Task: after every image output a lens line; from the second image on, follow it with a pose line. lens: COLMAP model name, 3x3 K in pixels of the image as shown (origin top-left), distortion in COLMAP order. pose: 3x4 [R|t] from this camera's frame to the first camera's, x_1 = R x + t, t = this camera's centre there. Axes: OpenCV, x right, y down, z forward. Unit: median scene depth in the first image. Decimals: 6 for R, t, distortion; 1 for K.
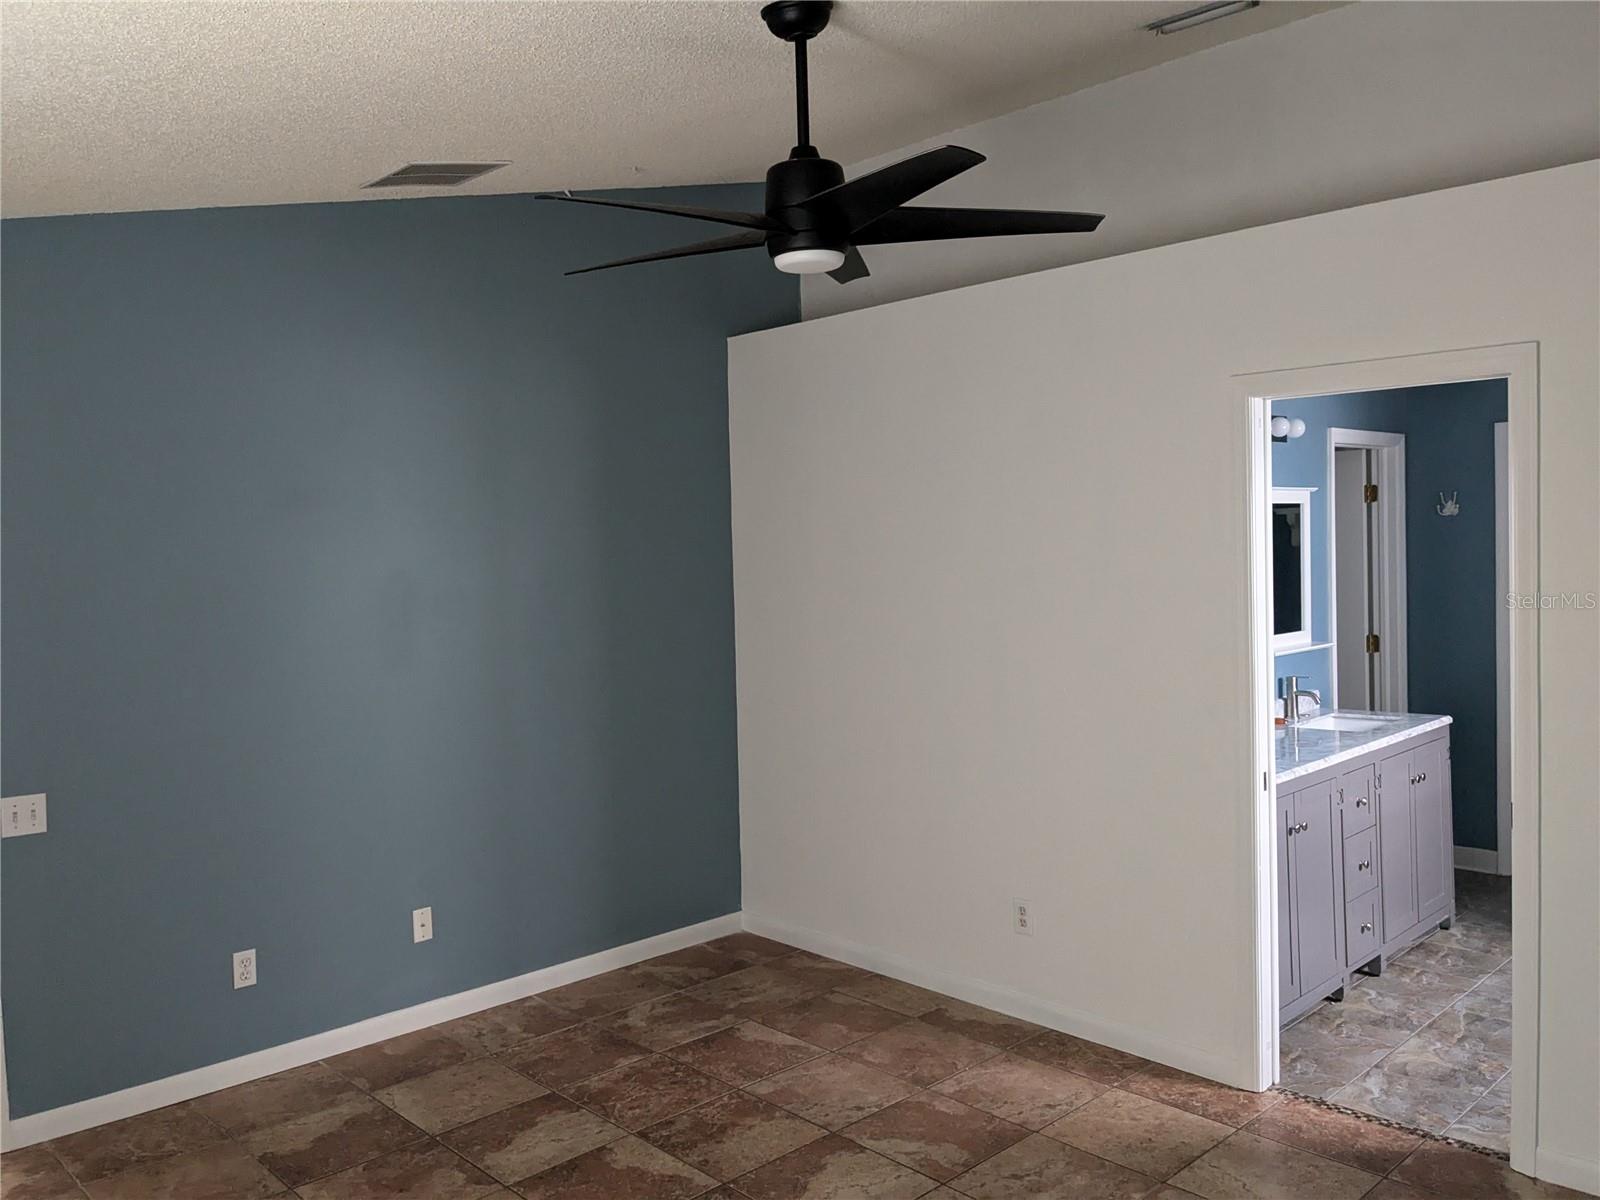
lens RADIAL K [[1262.7, 0, 790.8], [0, 1262.7, 586.8], [0, 0, 1]] dist [0.080793, -0.141480]
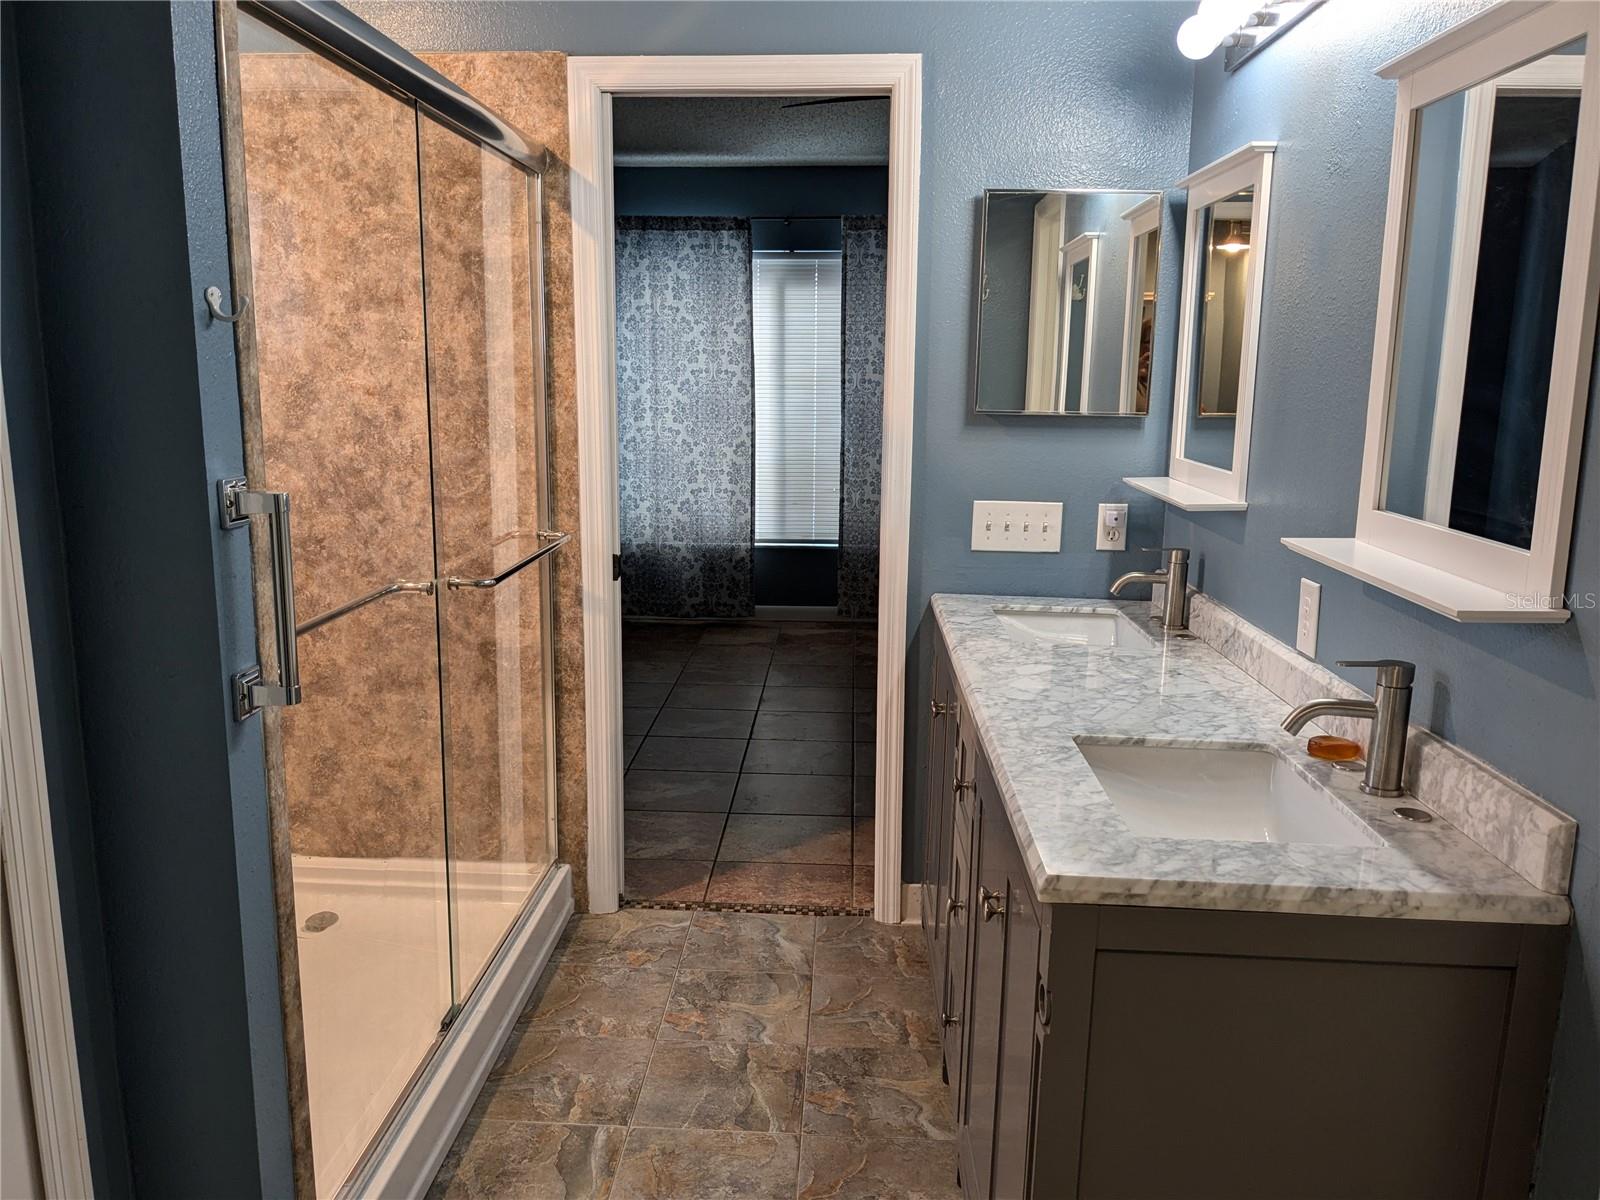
lens RADIAL K [[1262.7, 0, 790.8], [0, 1262.7, 586.8], [0, 0, 1]] dist [0.080793, -0.141480]
pose [[-0.725852, 0.140830, -0.673280, 0.977562], [-0.010900, 0.976339, 0.215972, -0.019237], [0.687764, 0.164103, -0.707143, 1.541081]]
